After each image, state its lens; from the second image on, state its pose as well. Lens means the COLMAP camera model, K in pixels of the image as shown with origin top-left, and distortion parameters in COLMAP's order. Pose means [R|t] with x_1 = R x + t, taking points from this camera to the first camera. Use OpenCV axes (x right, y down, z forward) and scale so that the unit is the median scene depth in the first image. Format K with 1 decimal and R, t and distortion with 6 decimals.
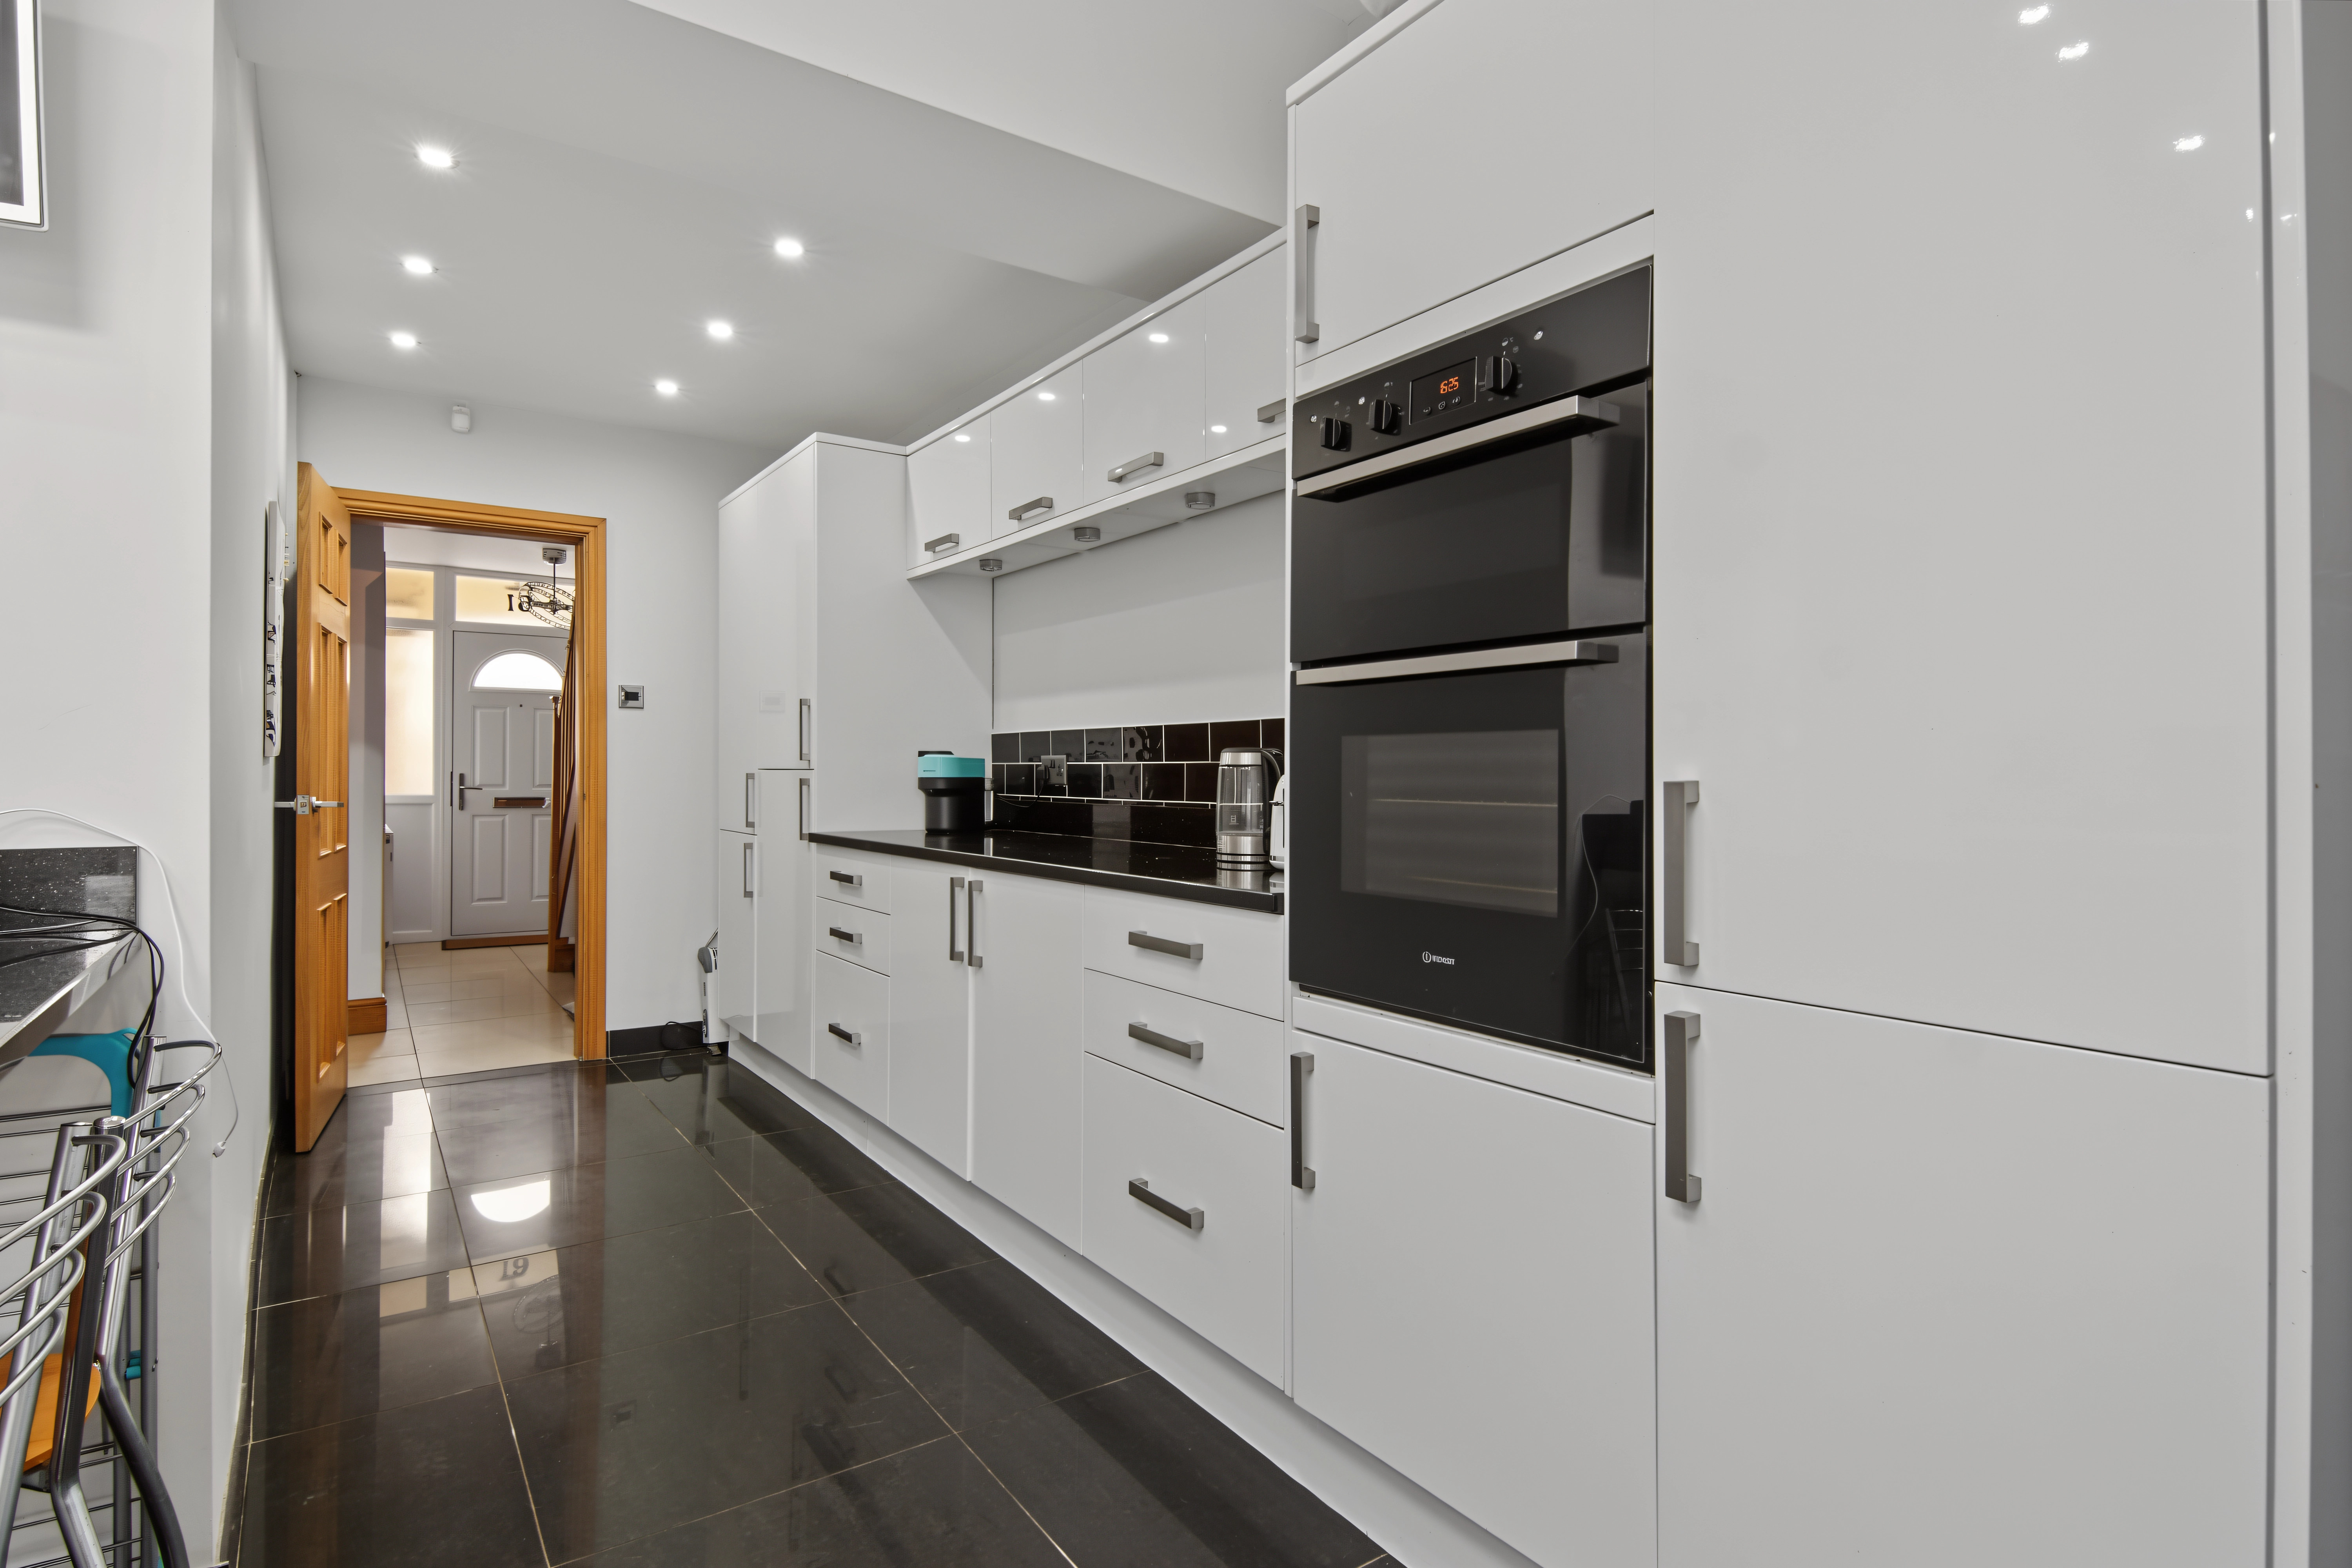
lens RADIAL K [[1153.2, 0, 1167.5], [0, 1153.2, 775.4], [0, 0, 1]] dist [0.030733, -0.023776]
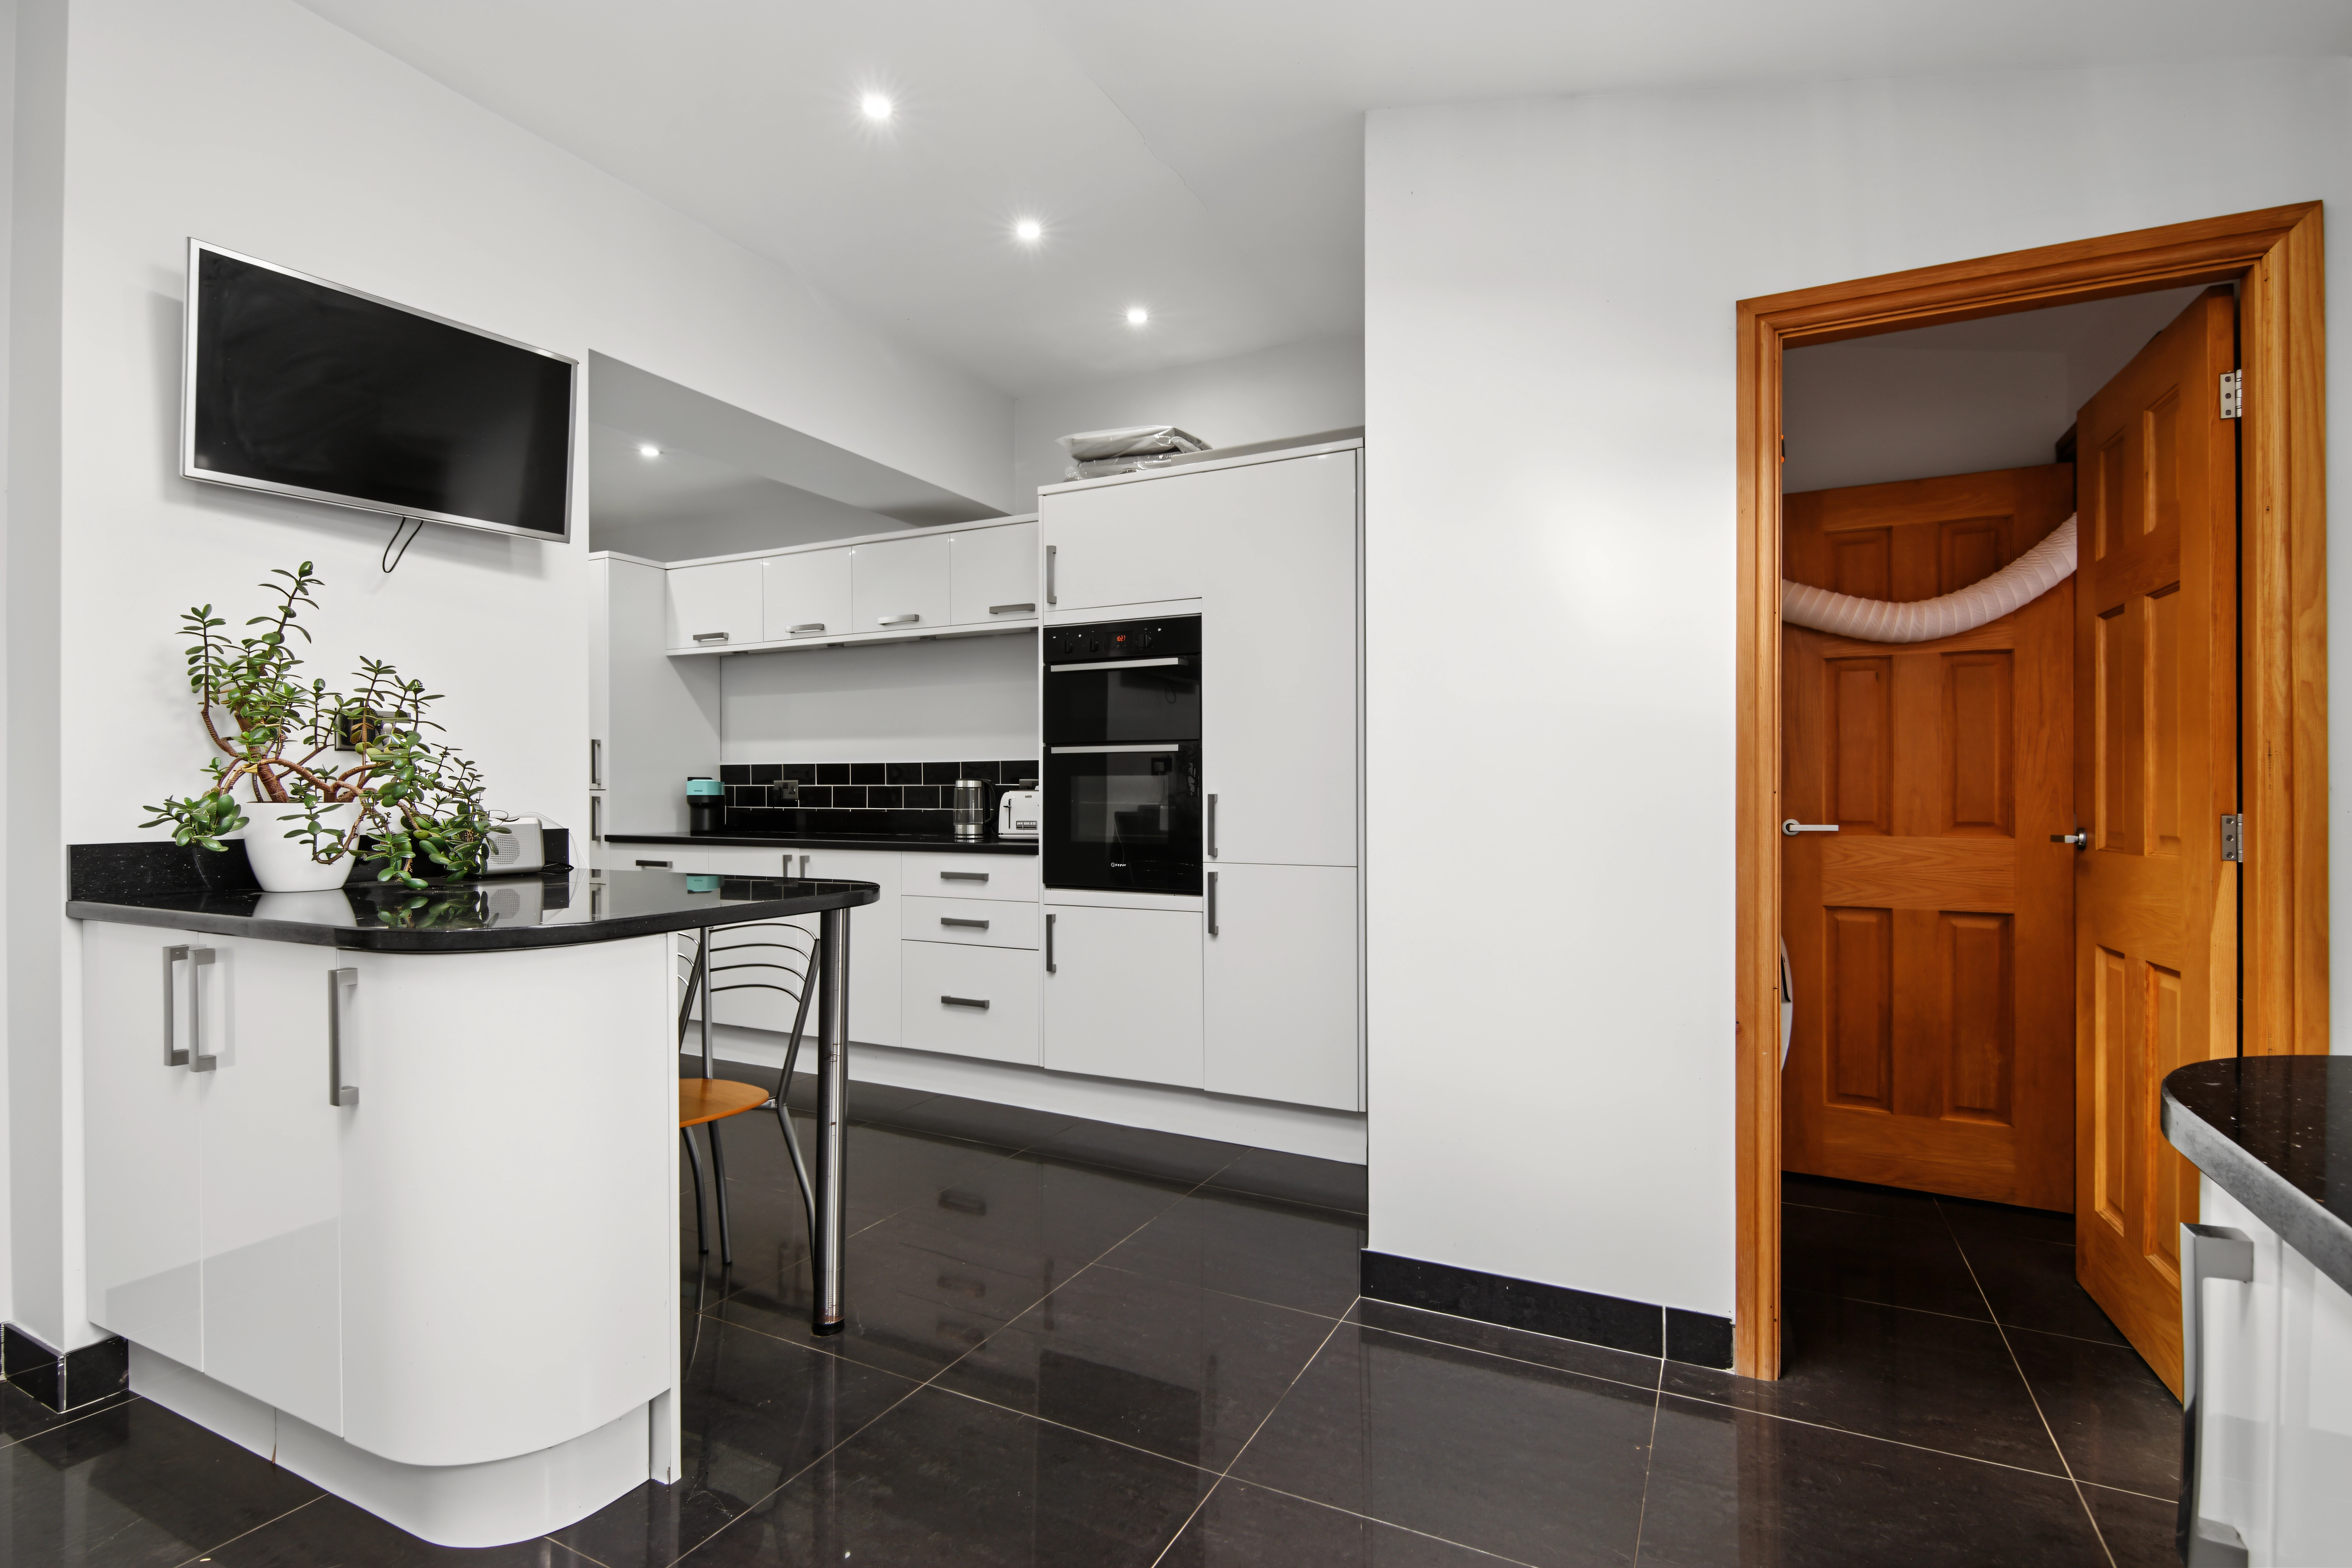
lens RADIAL K [[1111.0, 0, 1109.6], [0, 1111.0, 793.1], [0, 0, 1]] dist [0.039944, -0.020956]
pose [[0.896170, -0.004708, 0.443686, -0.668065], [0.004857, 0.999988, 0.000800, 0.000246], [-0.443685, 0.001438, 0.896182, -0.907261]]
